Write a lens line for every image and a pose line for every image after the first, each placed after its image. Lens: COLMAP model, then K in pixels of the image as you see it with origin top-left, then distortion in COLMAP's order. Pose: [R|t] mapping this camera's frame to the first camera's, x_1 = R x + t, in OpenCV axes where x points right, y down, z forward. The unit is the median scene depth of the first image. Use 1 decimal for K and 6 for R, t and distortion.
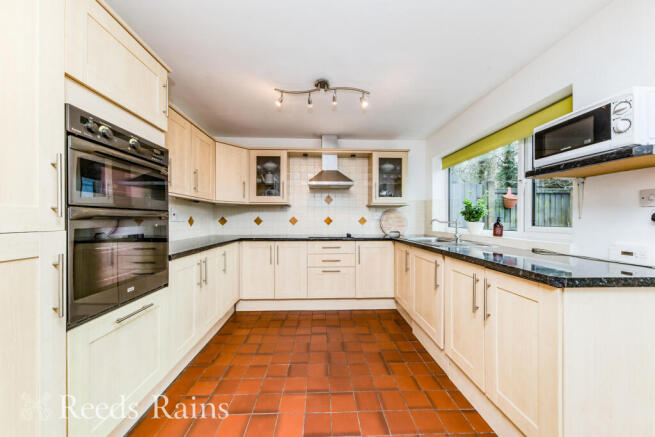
lens RADIAL K [[231.8, 0, 325.7], [0, 231.8, 220.5], [0, 0, 1]] dist [-0.000397, -0.000257]
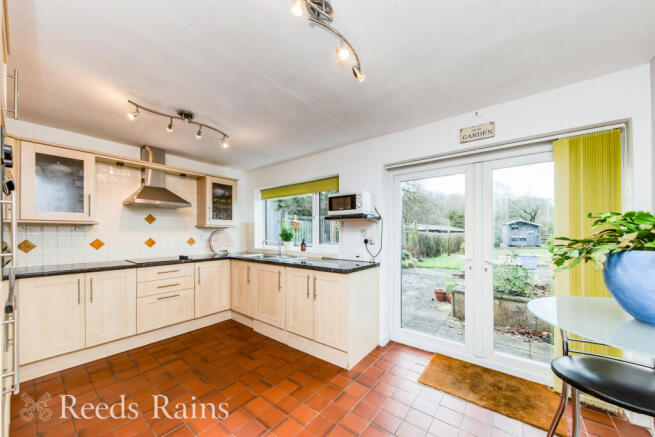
lens RADIAL K [[231.8, 0, 332.8], [0, 231.8, 233.1], [0, 0, 1]] dist [-0.000397, -0.000257]
pose [[0.627500, 0.003967, 0.778607, -0.293643], [0.002636, 0.999970, -0.007219, -0.033274], [-0.778612, 0.006583, 0.627471, -0.117803]]
